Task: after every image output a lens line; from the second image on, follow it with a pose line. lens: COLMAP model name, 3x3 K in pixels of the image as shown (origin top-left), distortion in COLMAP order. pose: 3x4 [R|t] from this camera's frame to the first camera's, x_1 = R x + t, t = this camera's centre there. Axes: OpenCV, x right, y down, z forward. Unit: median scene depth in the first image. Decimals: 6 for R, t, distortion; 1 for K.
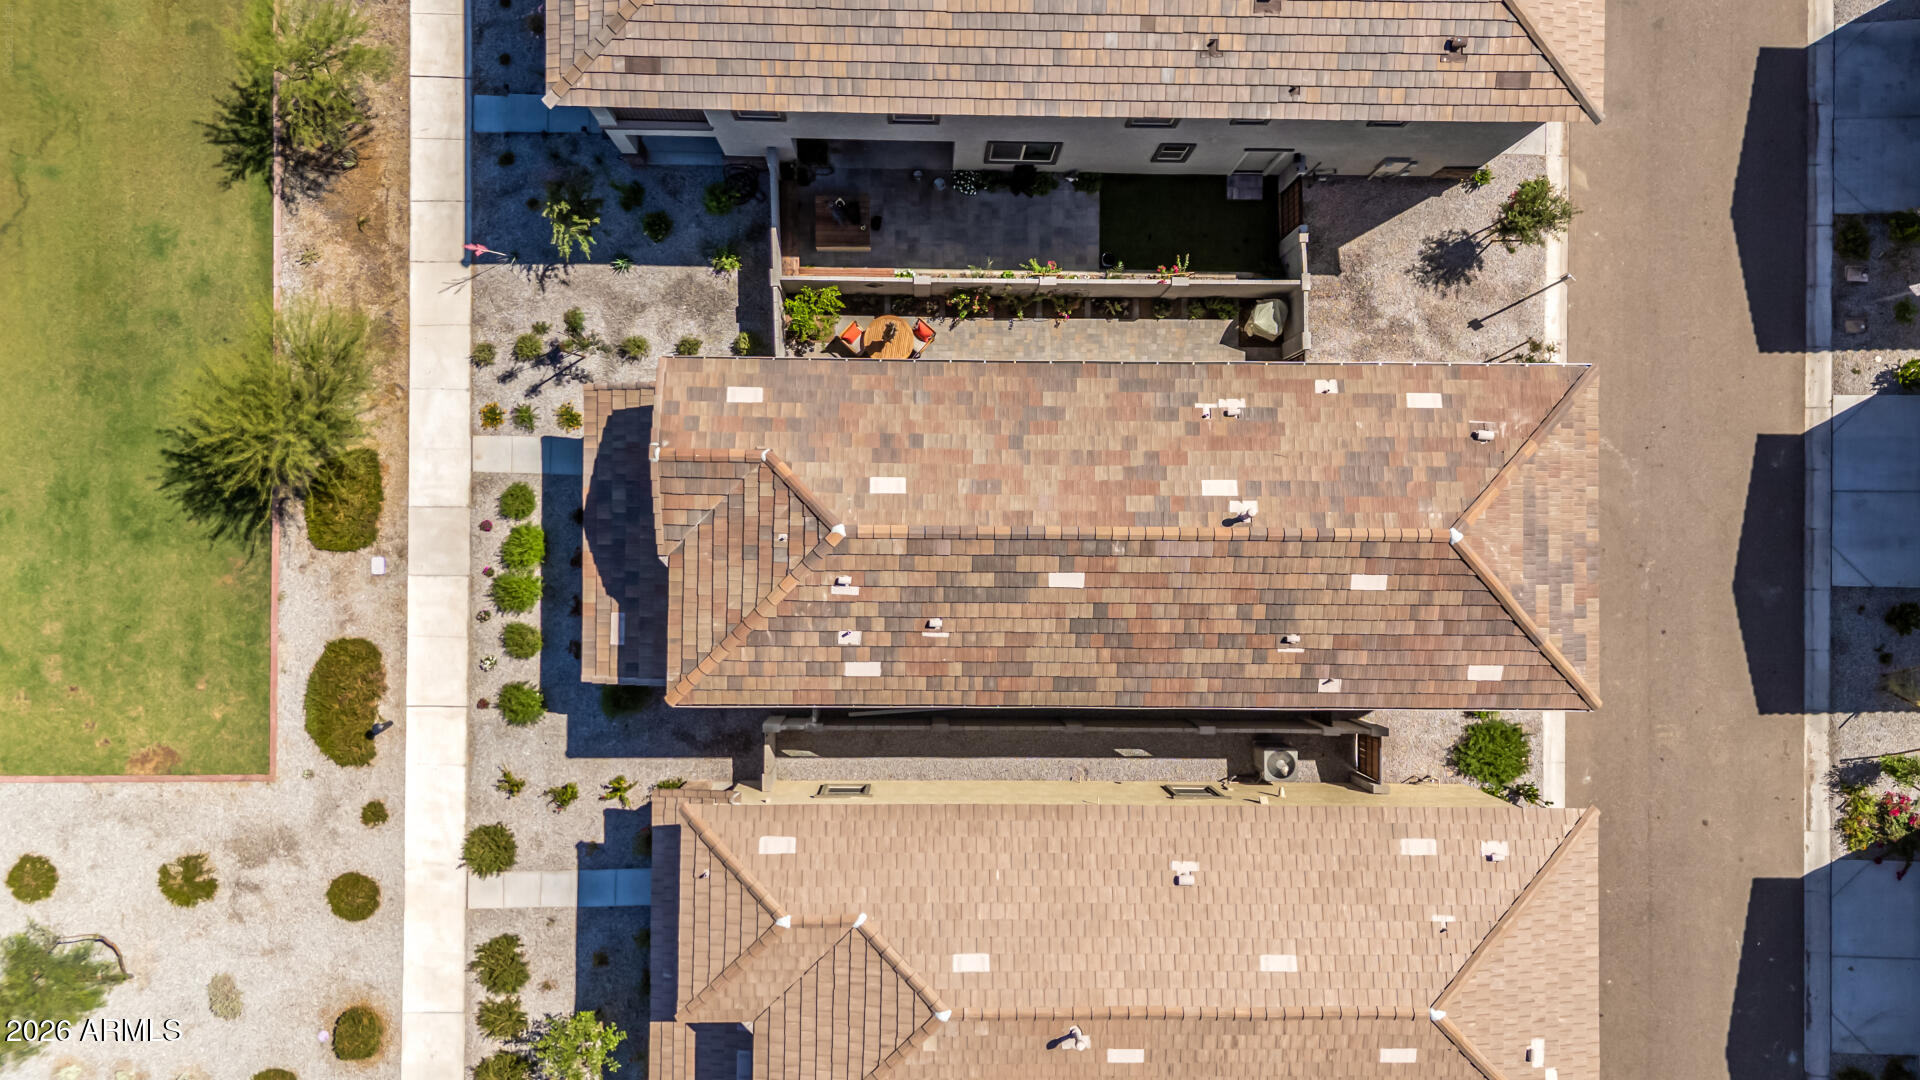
lens RADIAL K [[1412.9, 0, 966.8], [0, 1412.9, 544.9], [0, 0, 1]] dist [0.071070, -0.070616]
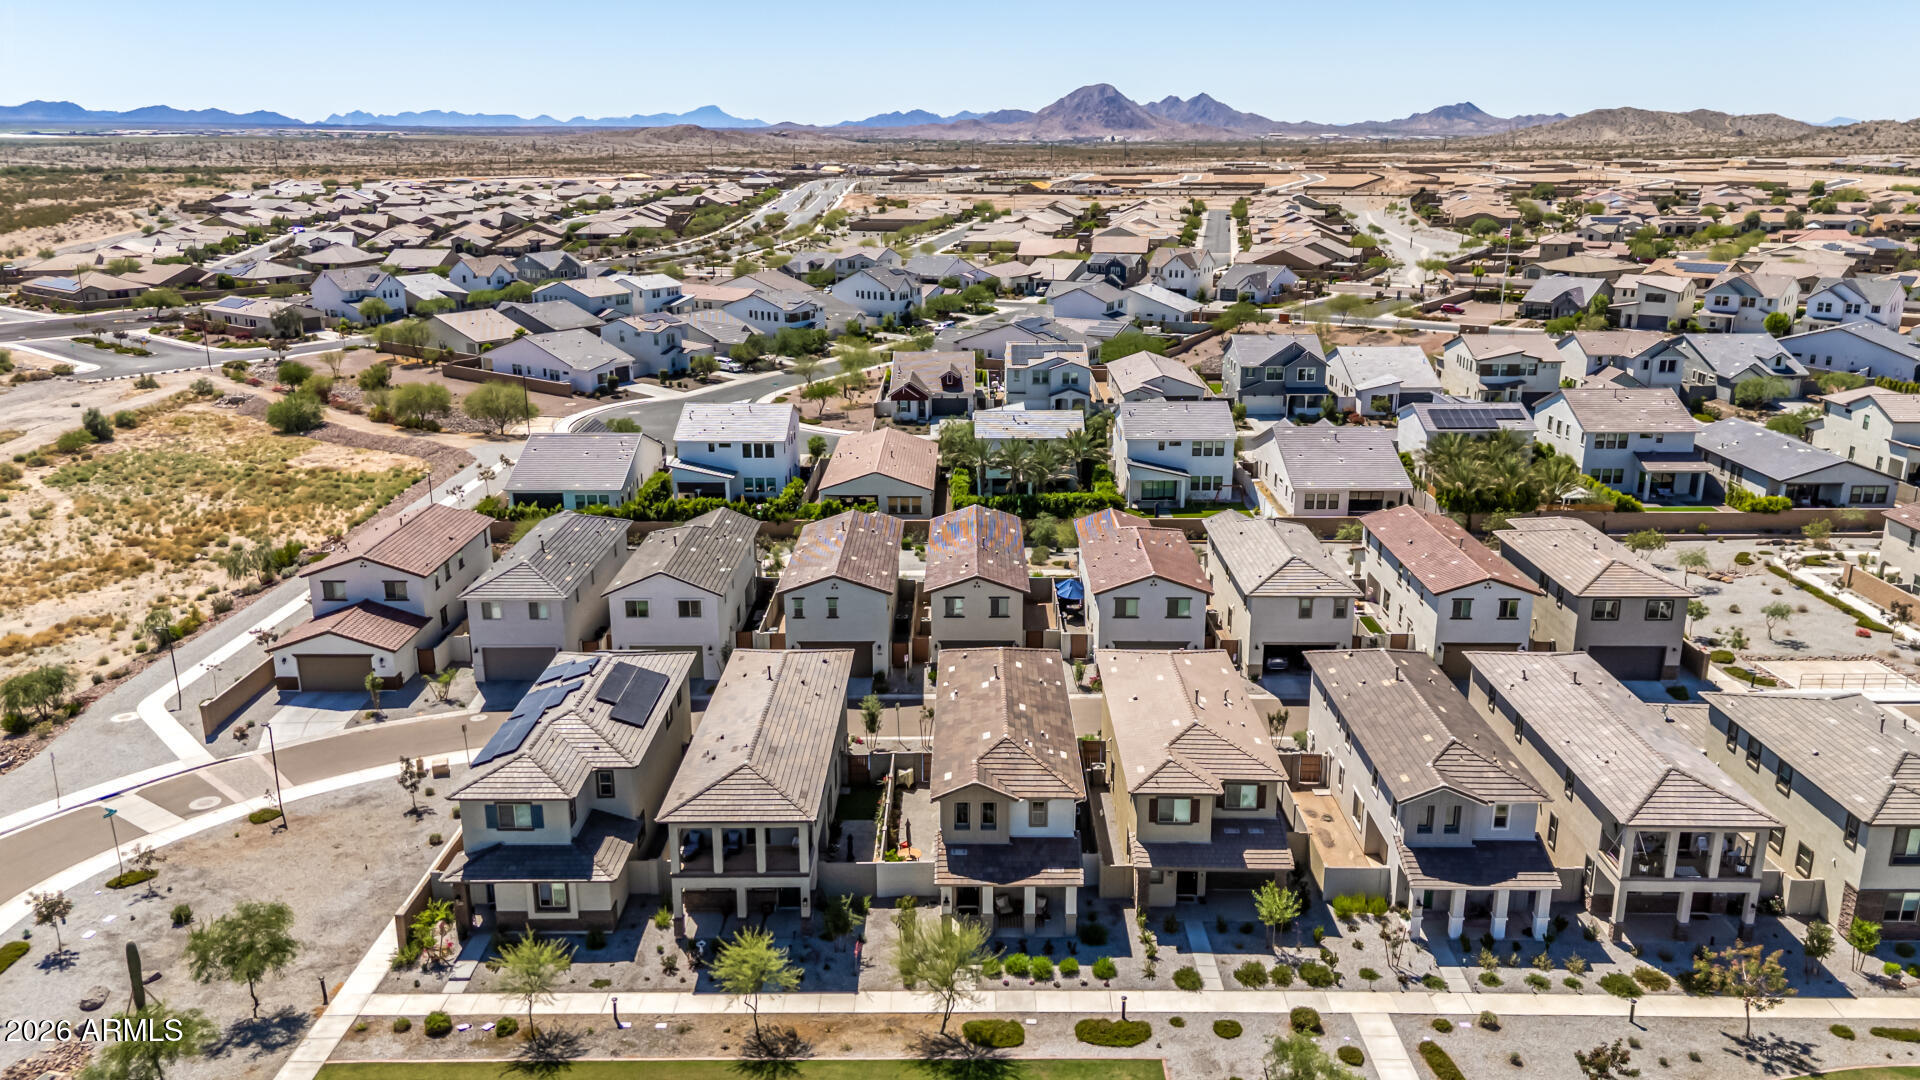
lens RADIAL K [[1431.5, 0, 967.2], [0, 1431.5, 539.1], [0, 0, 1]] dist [0.058559, -0.053030]
pose [[-0.005099, -0.302321, 0.953192, -1.878663], [0.999981, -0.004778, 0.003834, -0.065701], [0.003395, 0.953194, 0.302340, -0.069552]]
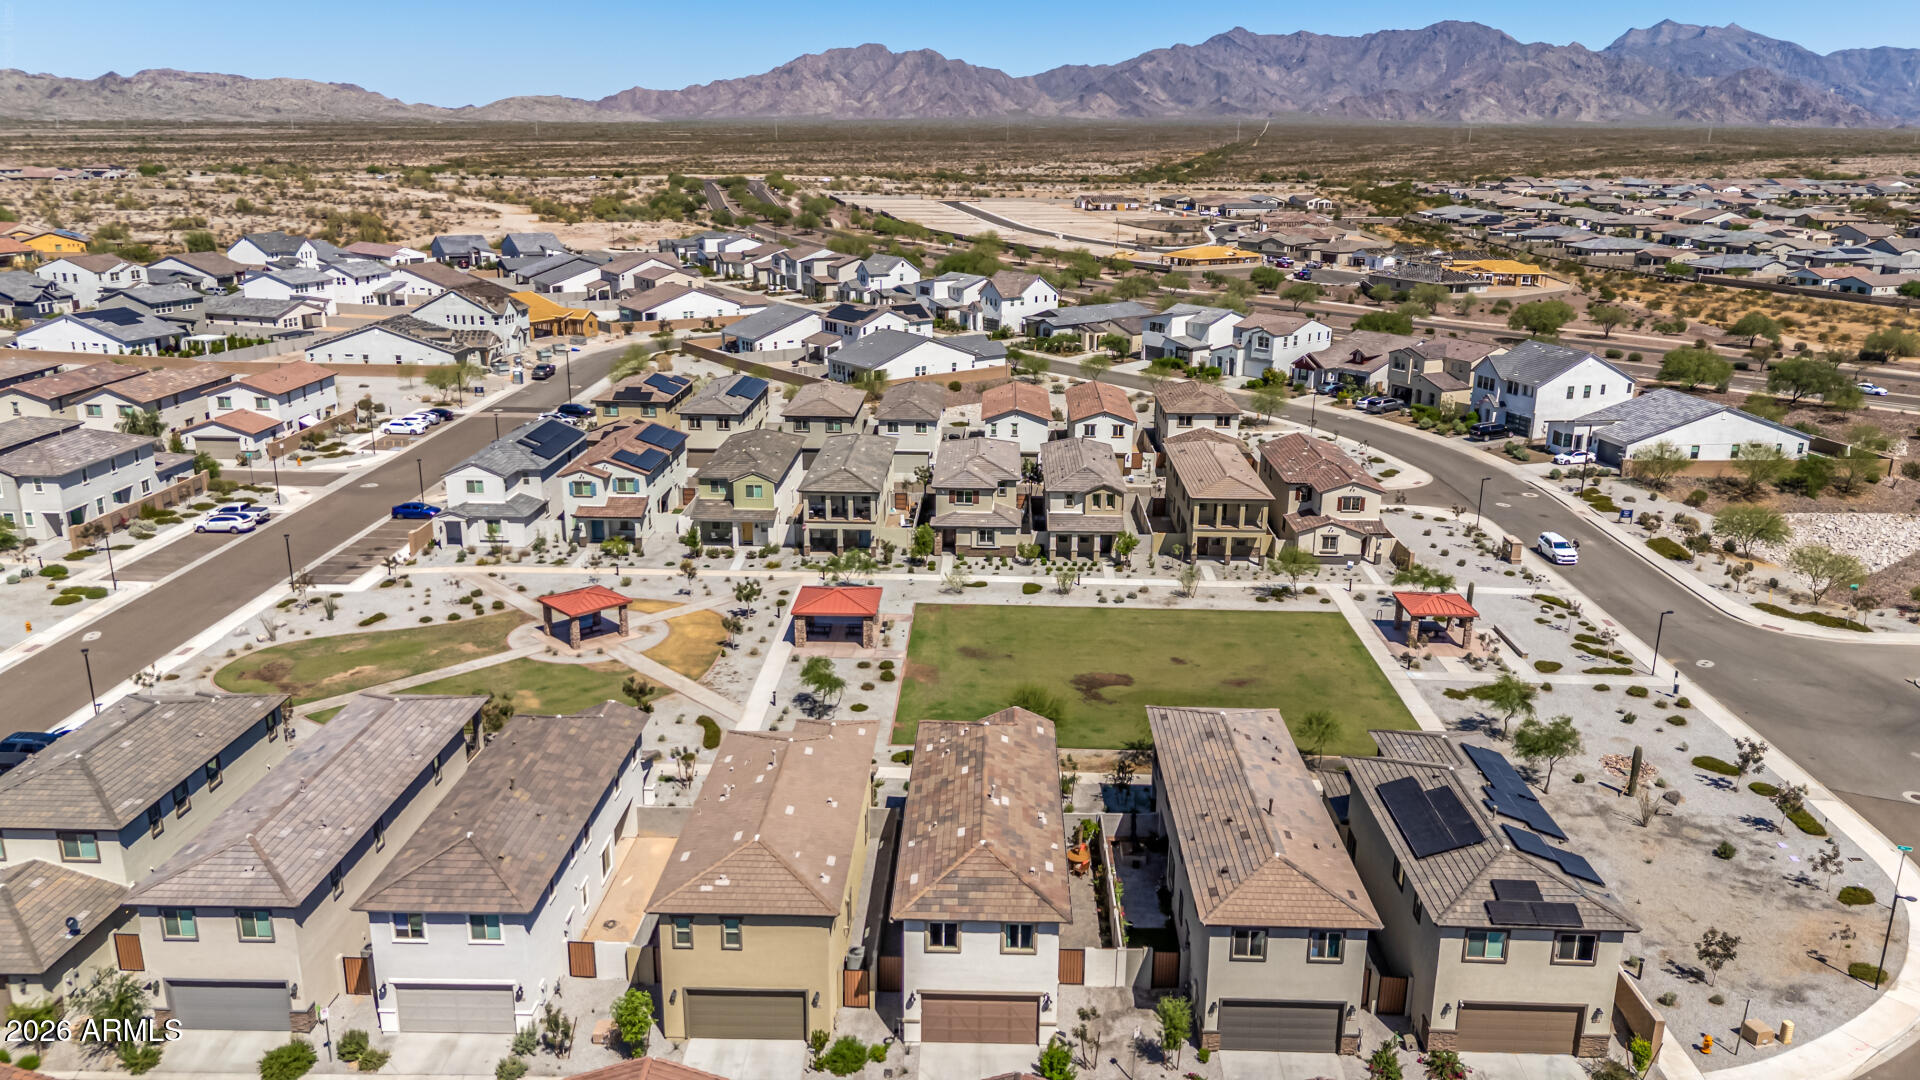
lens RADIAL K [[1405.0, 0, 967.1], [0, 1405.0, 546.4], [0, 0, 1]] dist [0.101614, -0.128568]
pose [[-0.017650, 0.255947, -0.966530, 1.816275], [-0.999760, -0.017087, 0.013733, -0.004613], [-0.013000, 0.966540, 0.256187, 0.024039]]
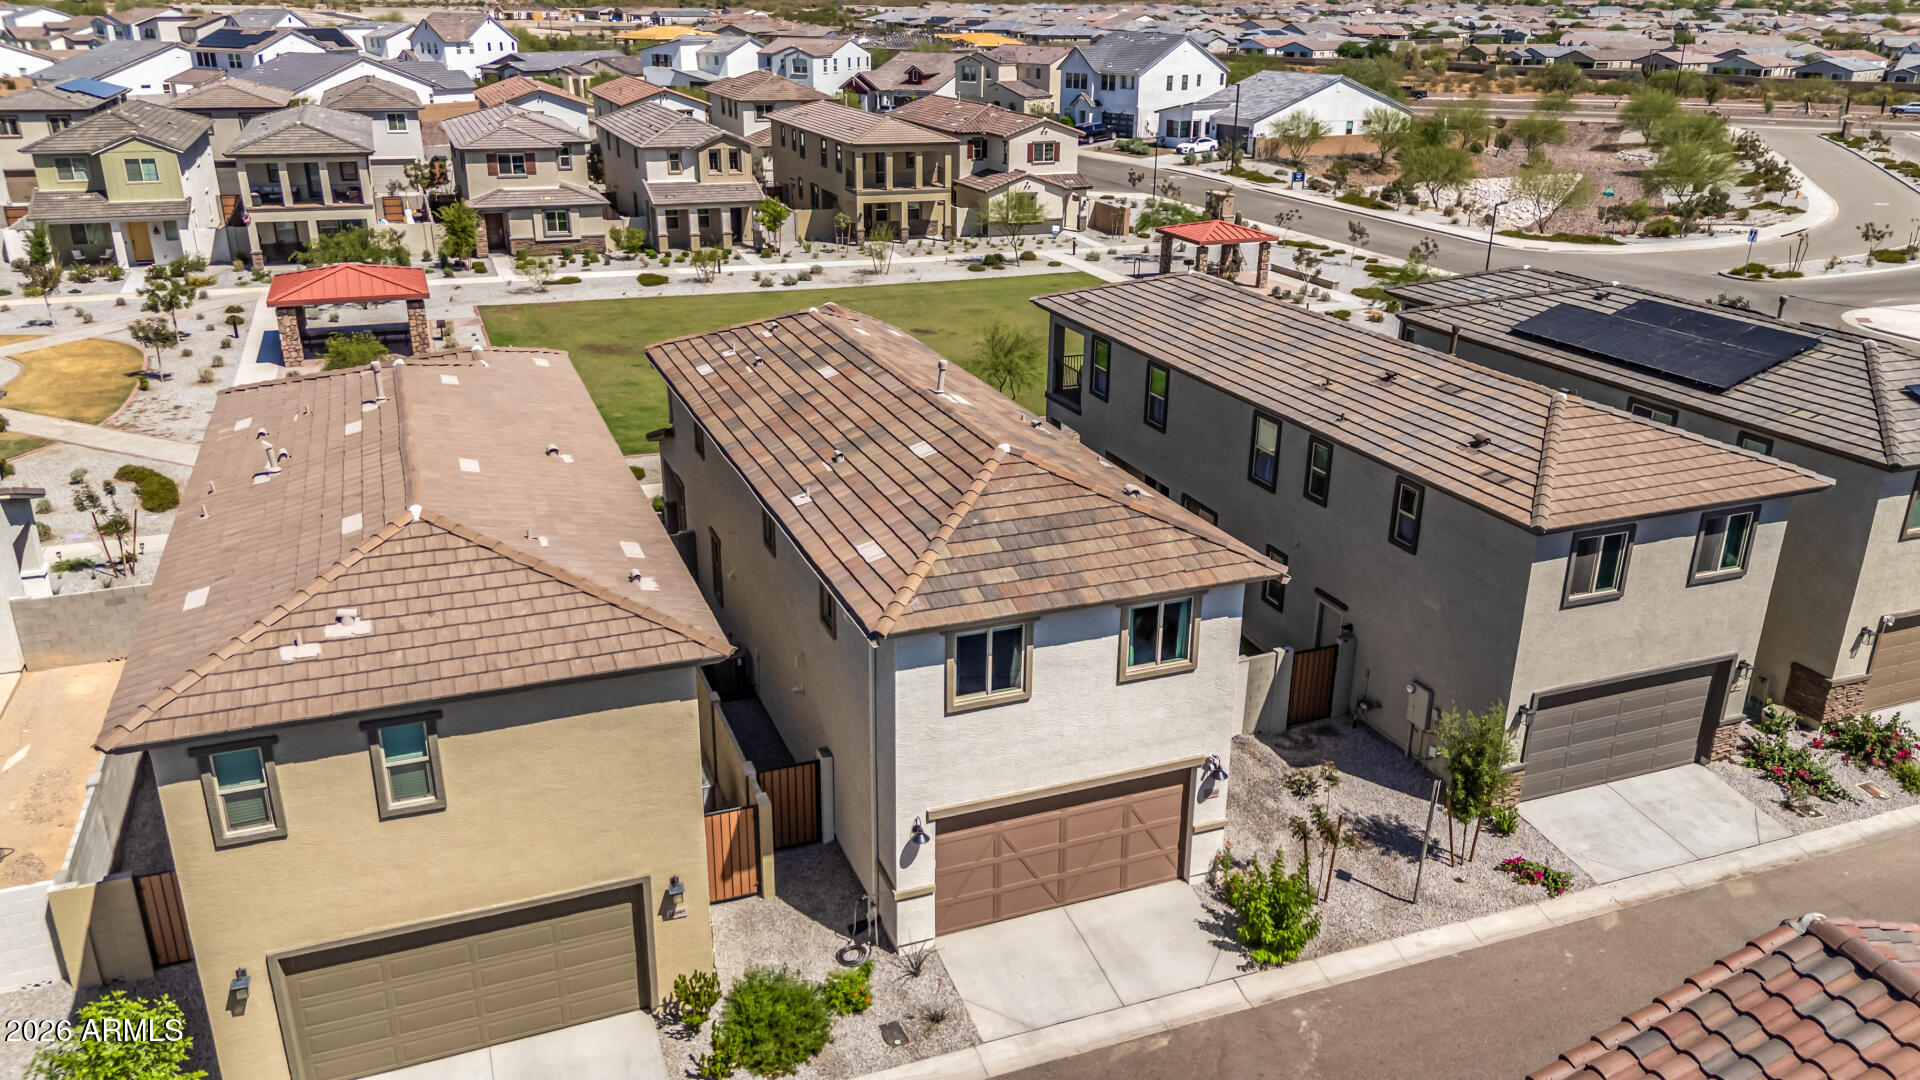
lens RADIAL K [[1412.9, 0, 966.8], [0, 1412.9, 544.9], [0, 0, 1]] dist [0.071070, -0.070616]
pose [[0.373684, 0.312041, -0.873493, 0.896444], [-0.927554, 0.123985, -0.352520, 0.263934], [-0.001701, 0.941944, 0.335766, 0.608012]]
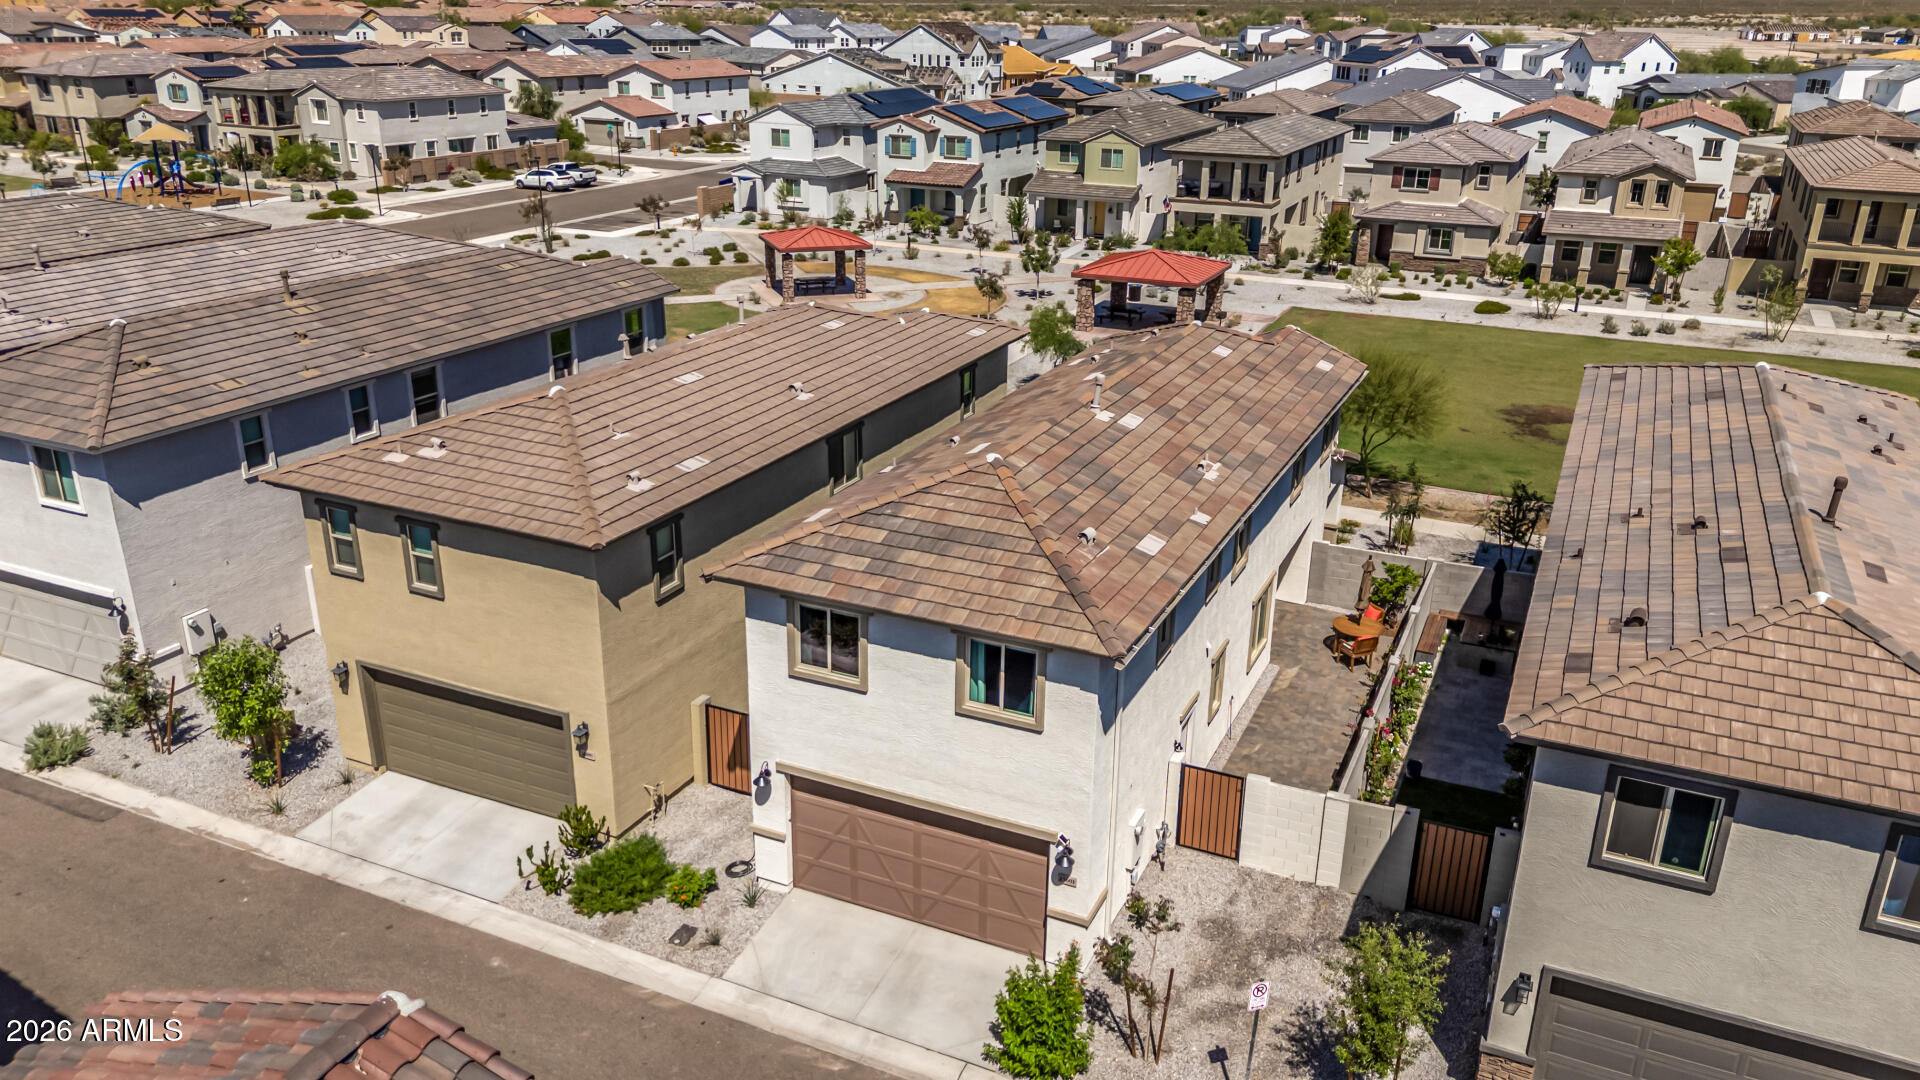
lens RADIAL K [[1412.9, 0, 966.8], [0, 1412.9, 544.9], [0, 0, 1]] dist [0.071070, -0.070616]
pose [[-0.411212, 0.295120, -0.862444, 0.886834], [-0.911060, -0.163760, 0.378355, -0.261143], [-0.029574, 0.941322, 0.336212, 0.607139]]
